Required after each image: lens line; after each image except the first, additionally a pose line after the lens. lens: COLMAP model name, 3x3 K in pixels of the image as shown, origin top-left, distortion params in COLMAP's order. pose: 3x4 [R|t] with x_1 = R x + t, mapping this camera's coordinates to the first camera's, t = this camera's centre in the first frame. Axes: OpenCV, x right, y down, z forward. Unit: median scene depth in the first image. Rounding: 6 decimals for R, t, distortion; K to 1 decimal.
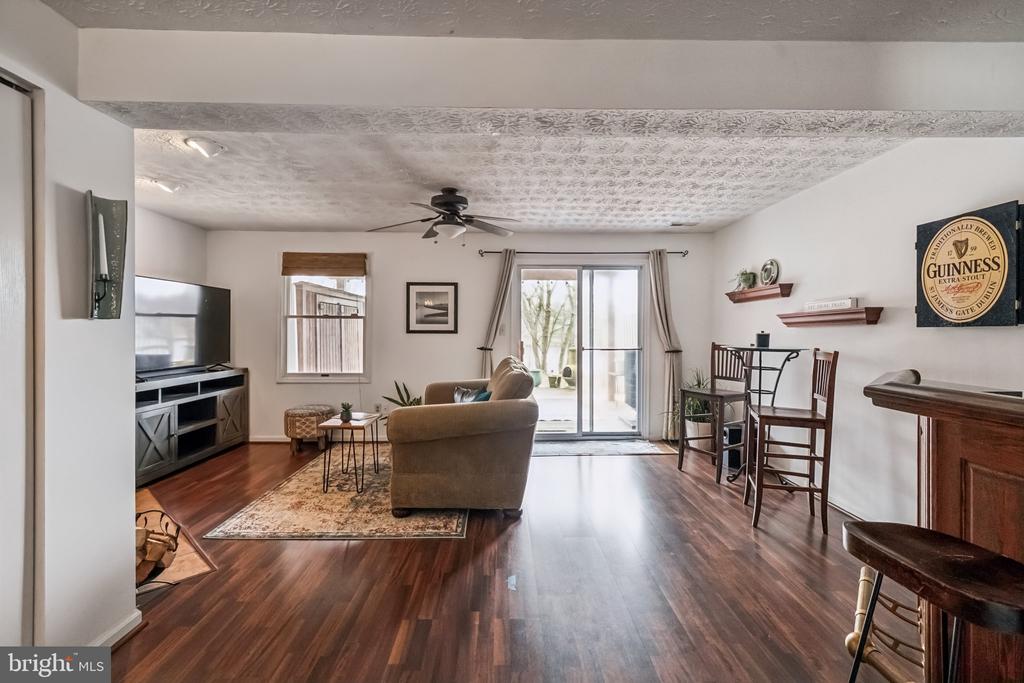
lens RADIAL K [[458.6, 0, 516.0], [0, 458.6, 328.1], [0, 0, 1]] dist [0.000015, -0.000607]
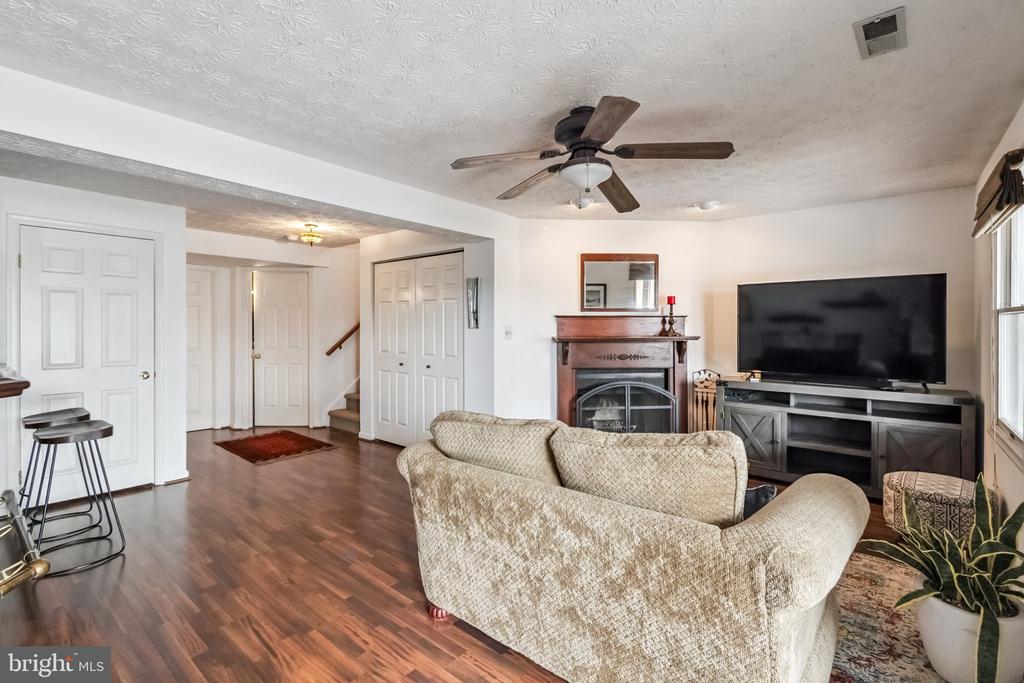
lens RADIAL K [[458.6, 0, 516.0], [0, 458.6, 328.1], [0, 0, 1]] dist [0.000015, -0.000607]
pose [[-0.653561, 0.001537, -0.756872, 0.566013], [0.002881, 0.999996, -0.000458, -0.015265], [0.756868, -0.002480, -0.653563, 1.961950]]
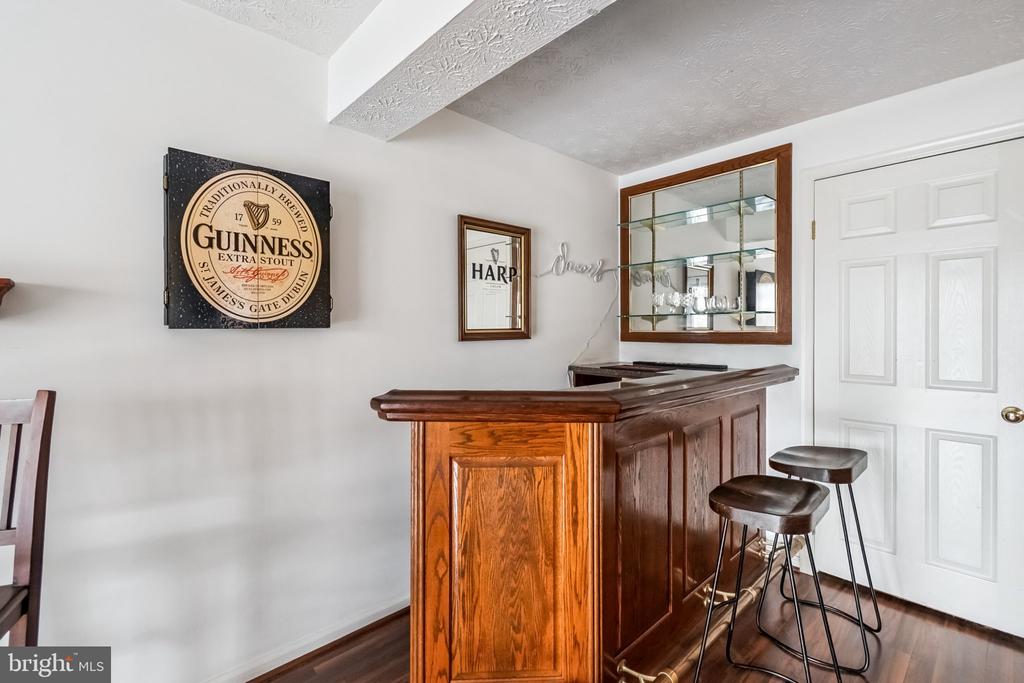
lens RADIAL K [[458.6, 0, 516.0], [0, 458.6, 328.1], [0, 0, 1]] dist [0.000015, -0.000607]
pose [[-0.665239, 0.002618, 0.746626, 0.185899], [-0.001763, 0.999986, -0.005077, -0.000932], [-0.746629, -0.004694, -0.665224, 1.116179]]
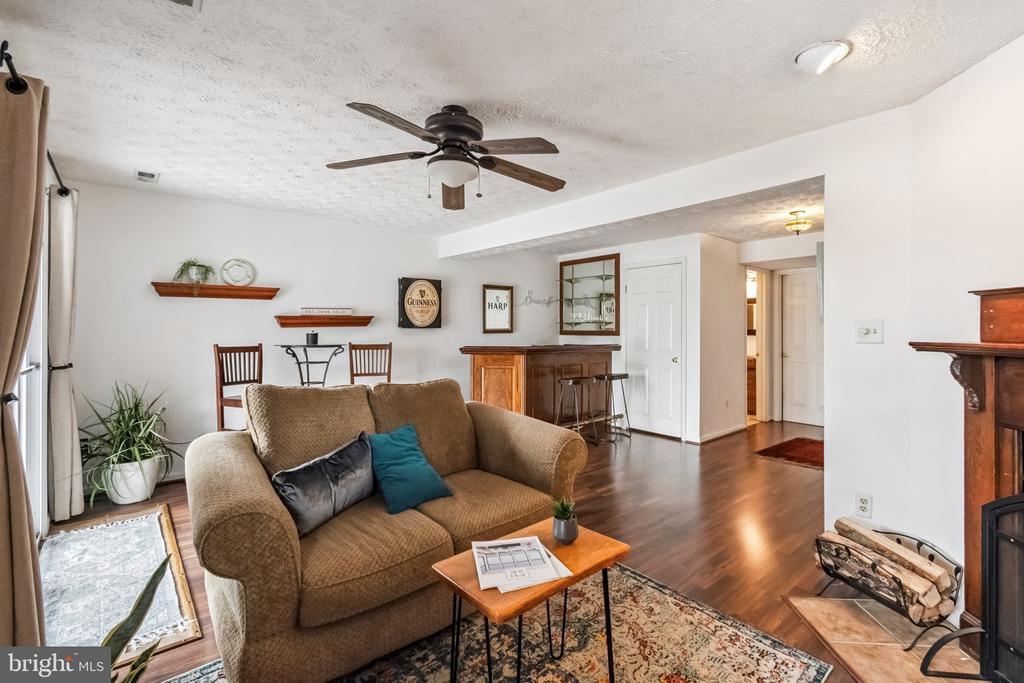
lens RADIAL K [[458.6, 0, 516.0], [0, 458.6, 328.1], [0, 0, 1]] dist [0.000015, -0.000607]
pose [[-0.633156, 0.000209, 0.774024, -1.019991], [-0.006055, 0.999968, -0.005223, 0.004528], [-0.774000, -0.007994, -0.633135, 1.977805]]
